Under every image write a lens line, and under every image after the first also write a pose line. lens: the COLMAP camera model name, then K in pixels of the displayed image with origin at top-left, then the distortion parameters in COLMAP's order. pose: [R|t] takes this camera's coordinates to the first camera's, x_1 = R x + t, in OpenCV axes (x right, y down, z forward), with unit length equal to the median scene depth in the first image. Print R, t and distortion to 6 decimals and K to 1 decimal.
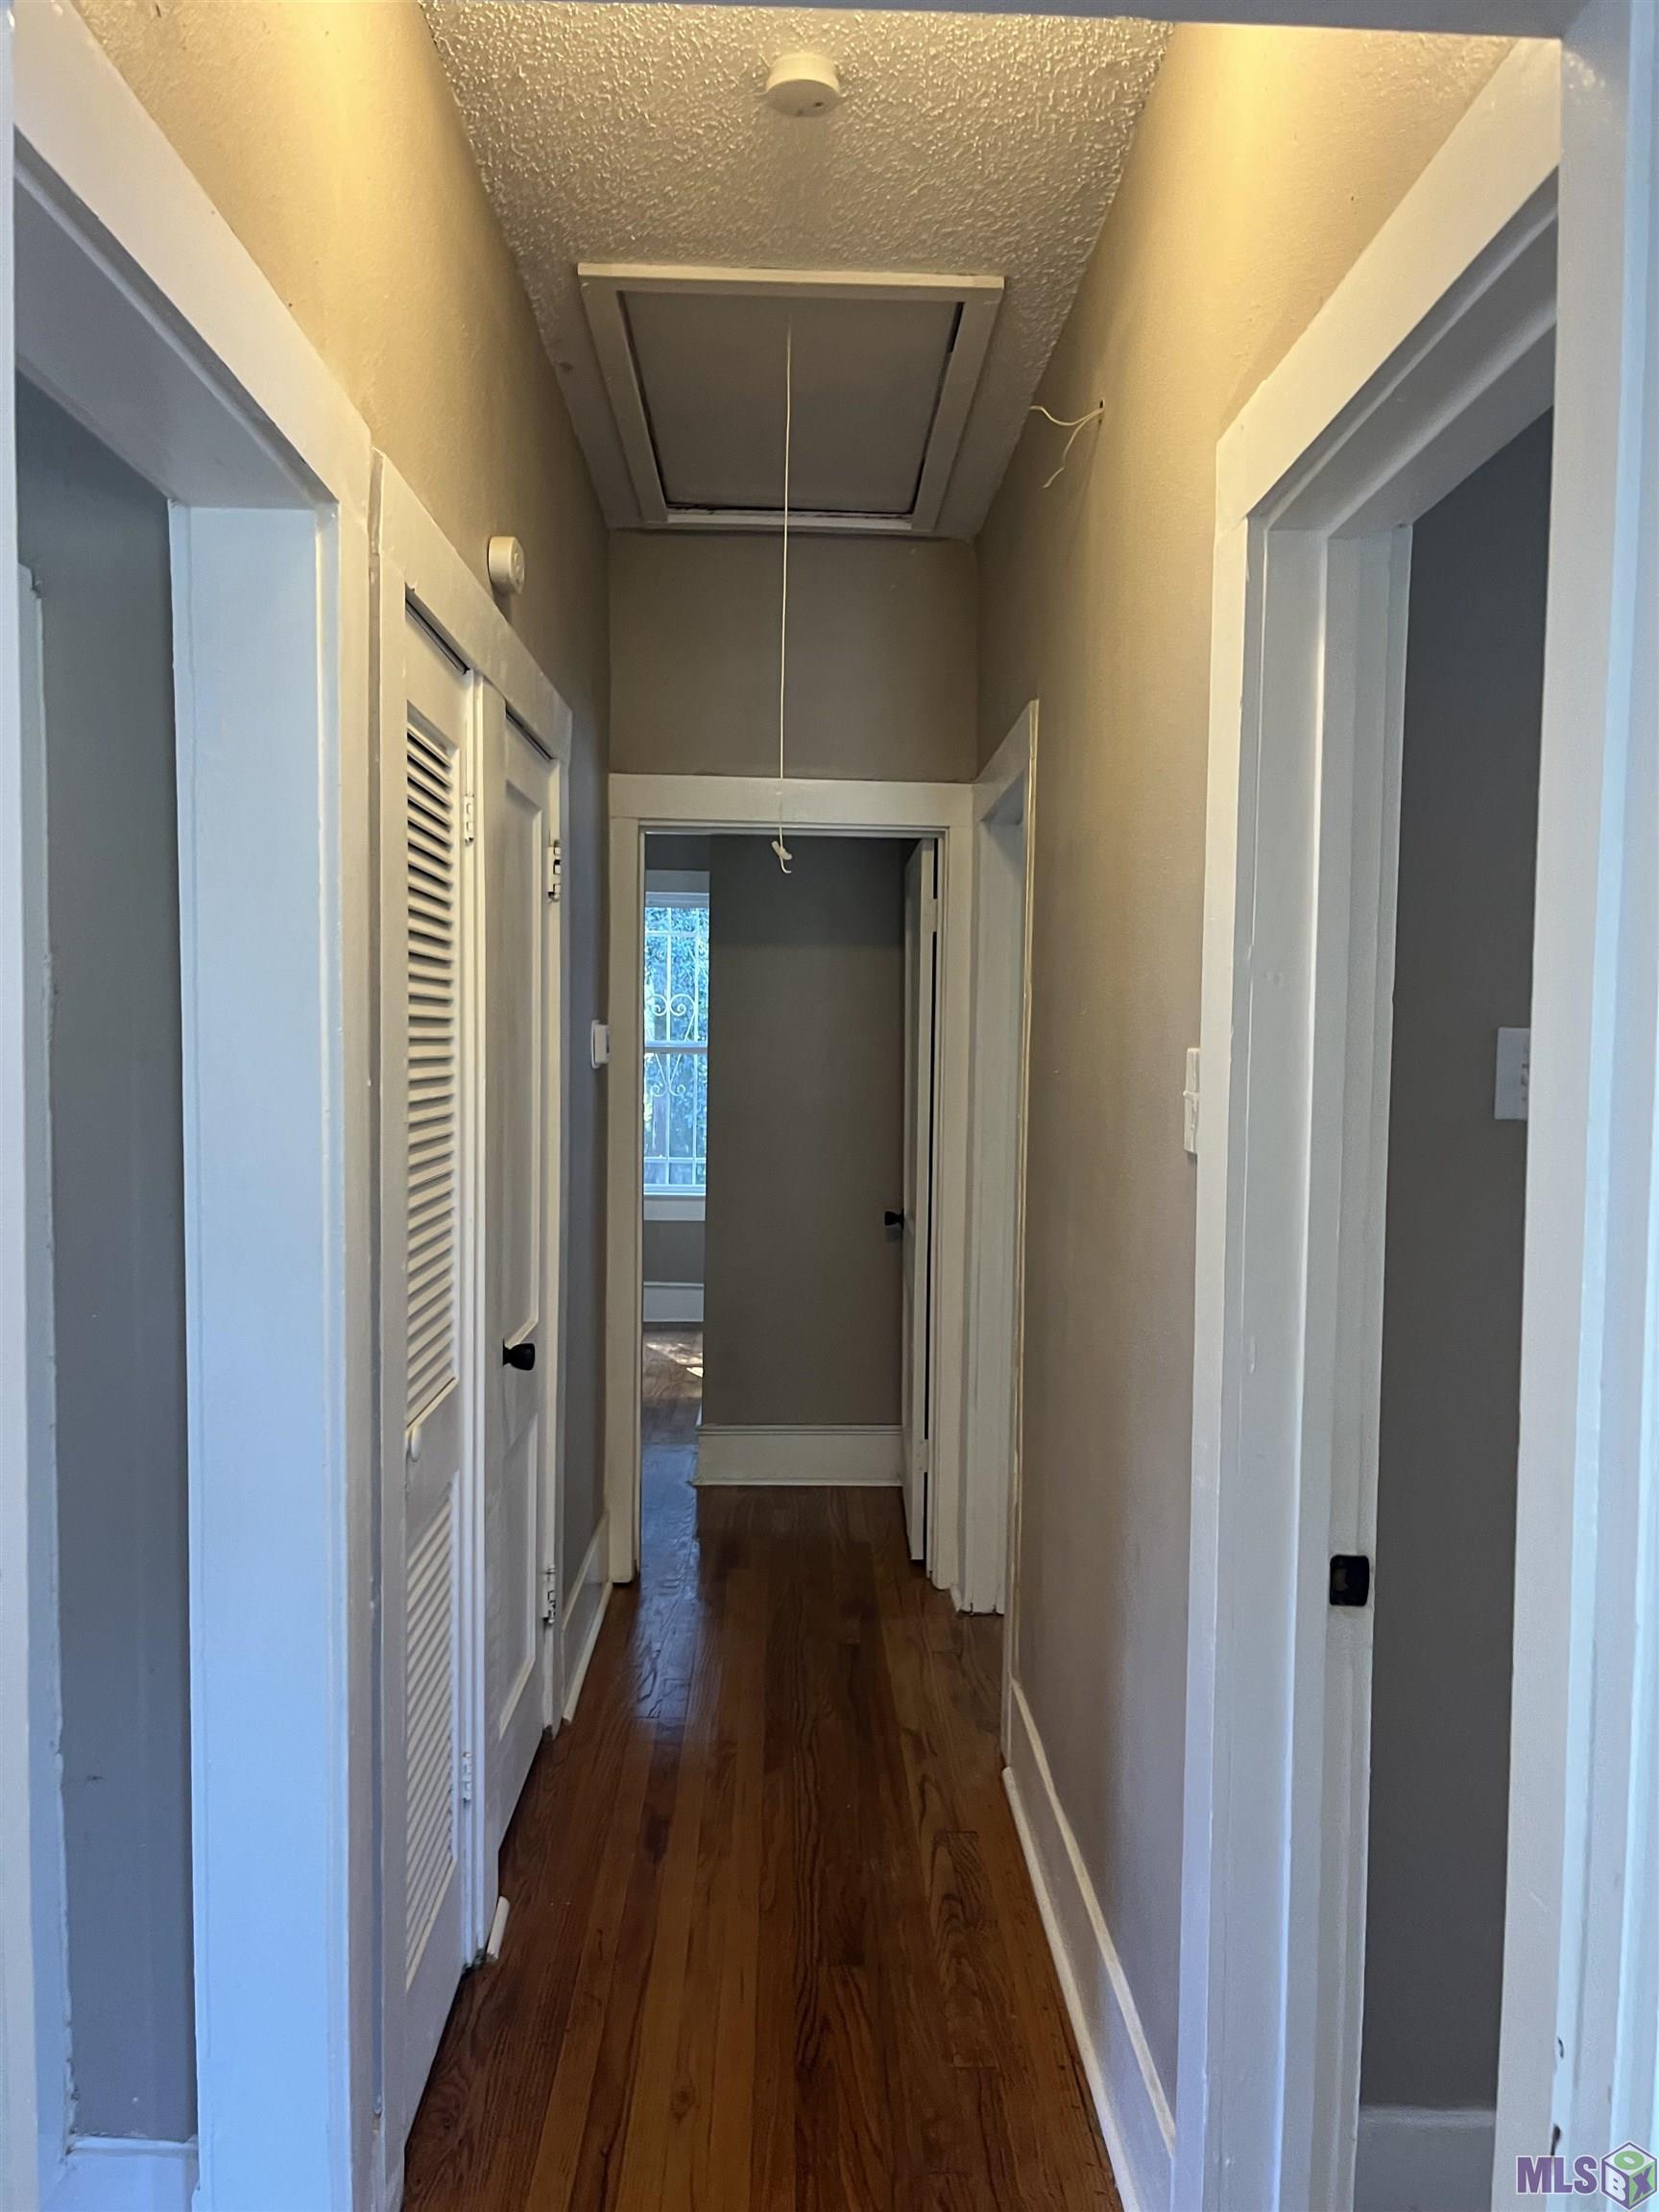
lens RADIAL K [[1674.9, 0, 828.0], [0, 1674.9, 1109.1], [0, 0, 1]] dist [0.029124, -0.001650]
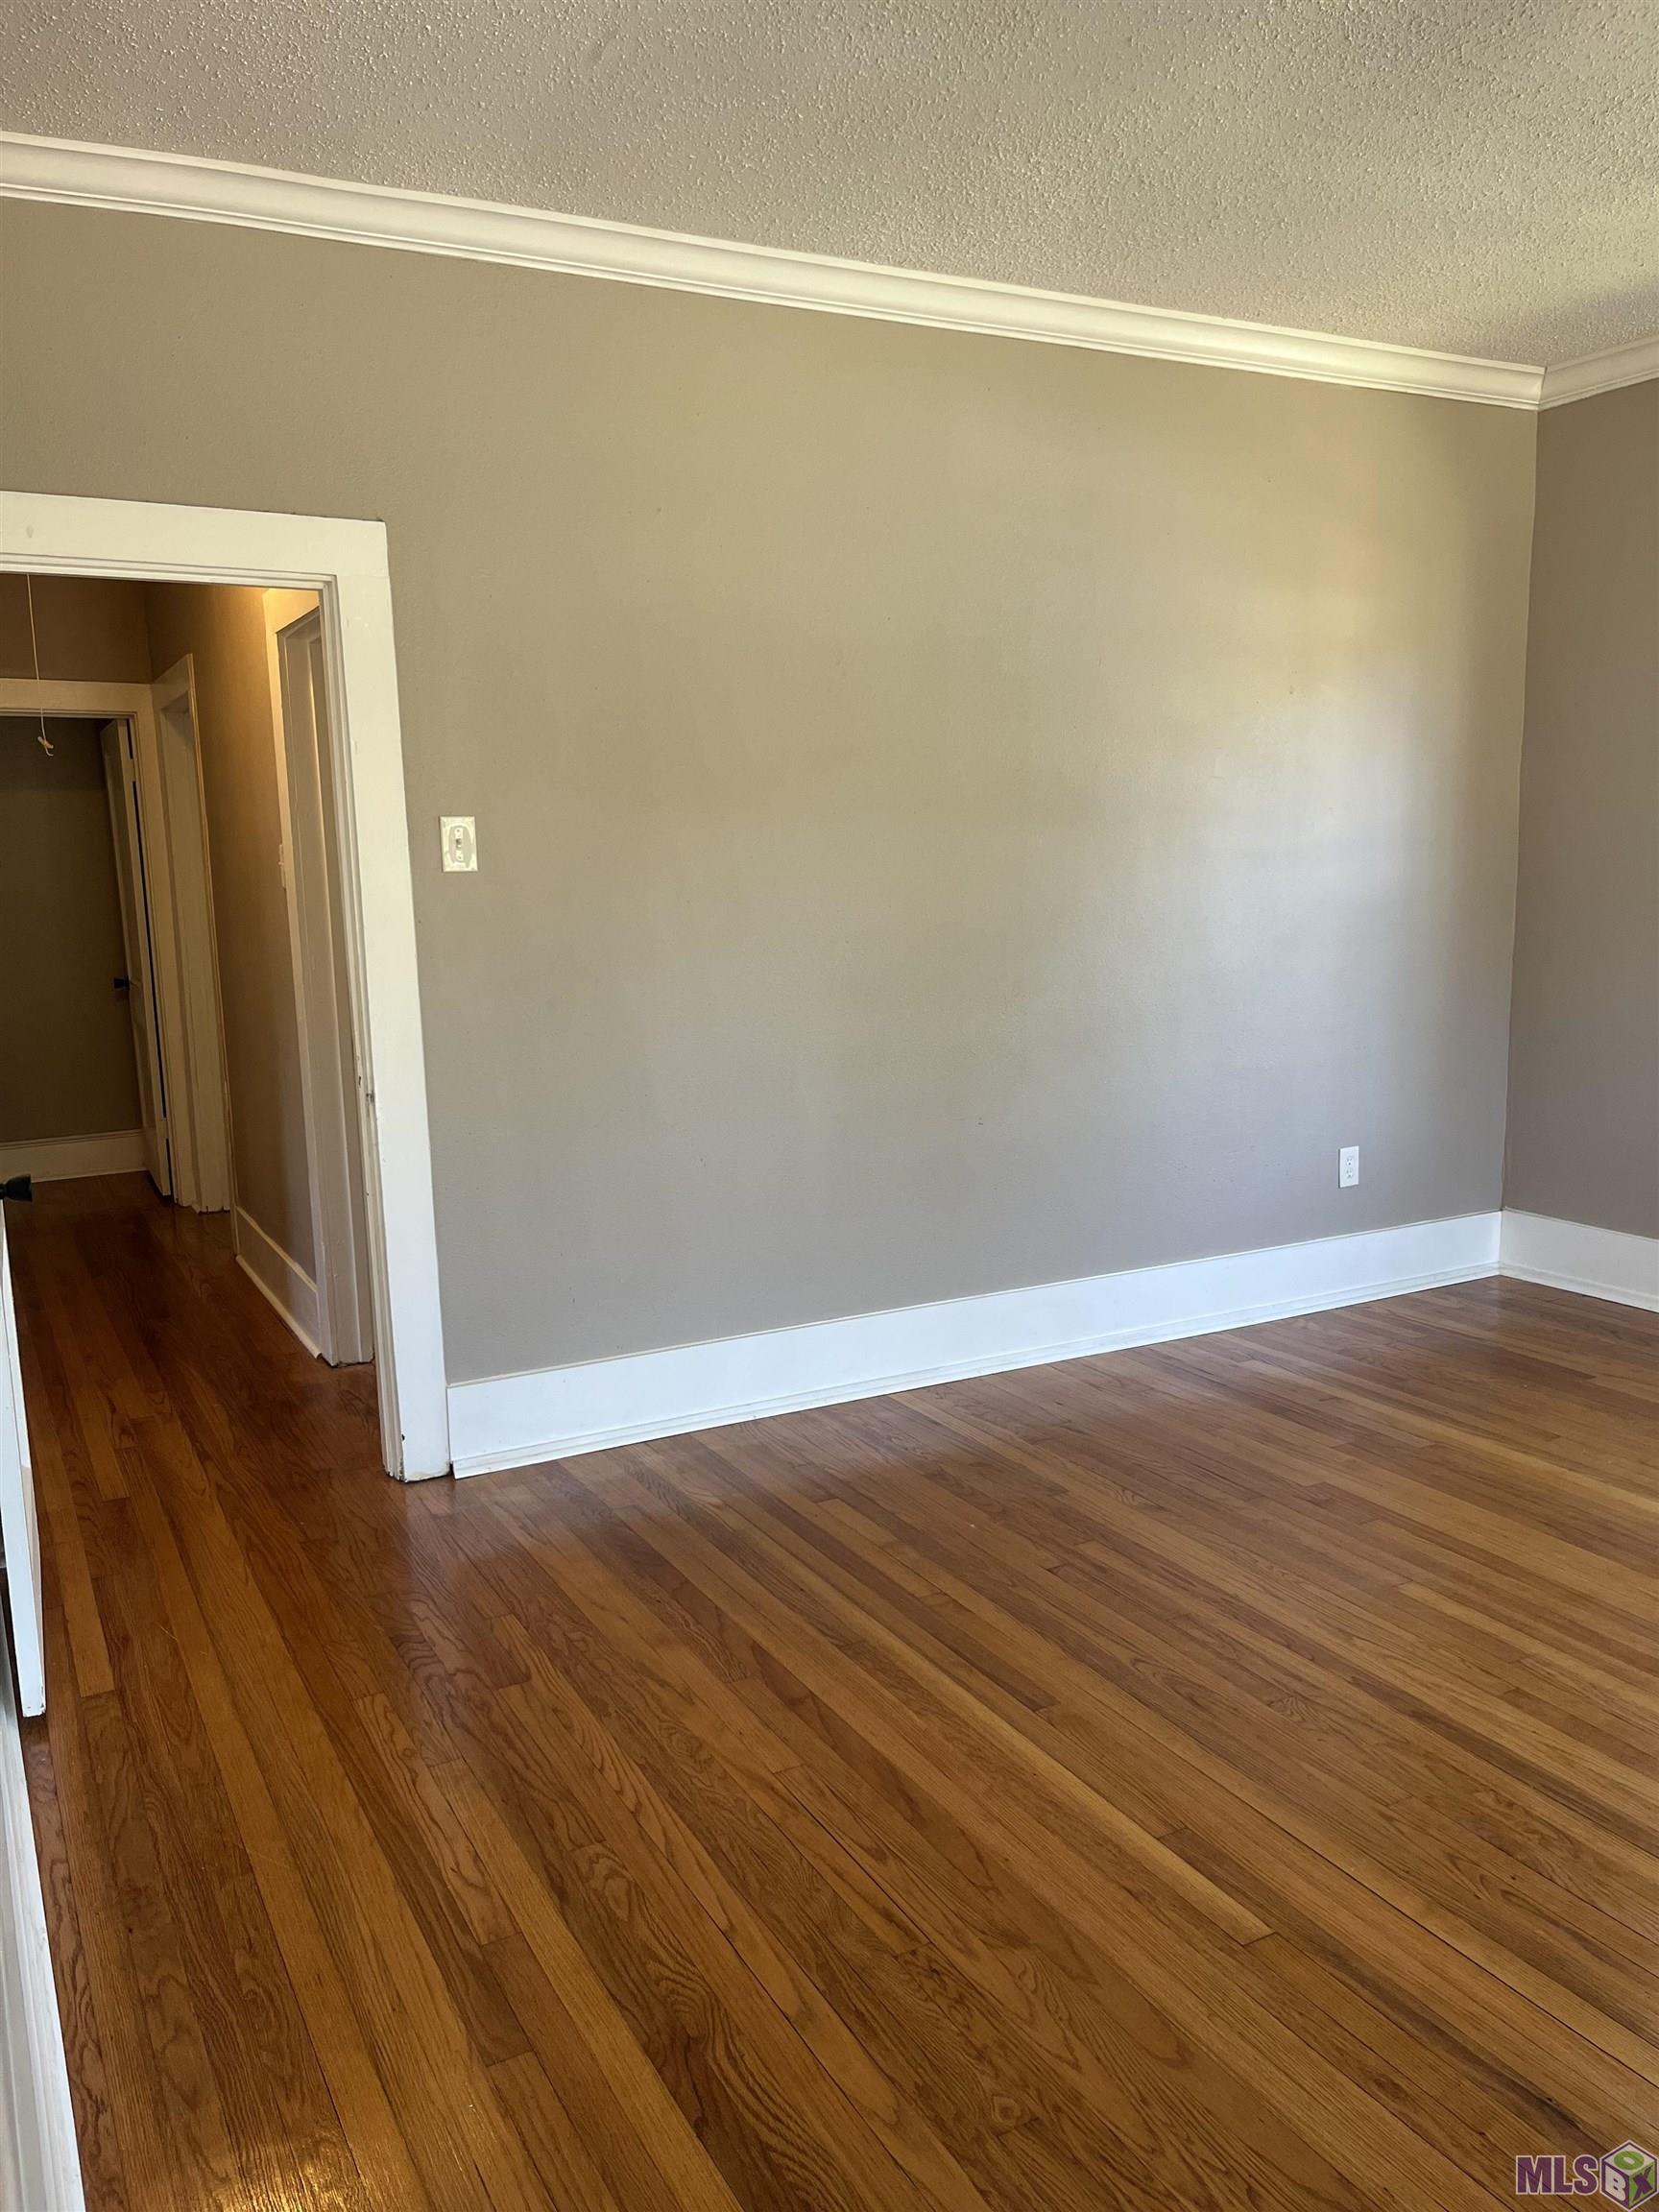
lens RADIAL K [[1674.9, 0, 825.7], [0, 1674.9, 1106.3], [0, 0, 1]] dist [0.029124, -0.001650]
pose [[0.891345, -0.108565, 0.440133, -0.085139], [0.061436, 0.990872, 0.119994, 0.042083], [-0.449143, -0.079916, 0.889879, -0.691641]]
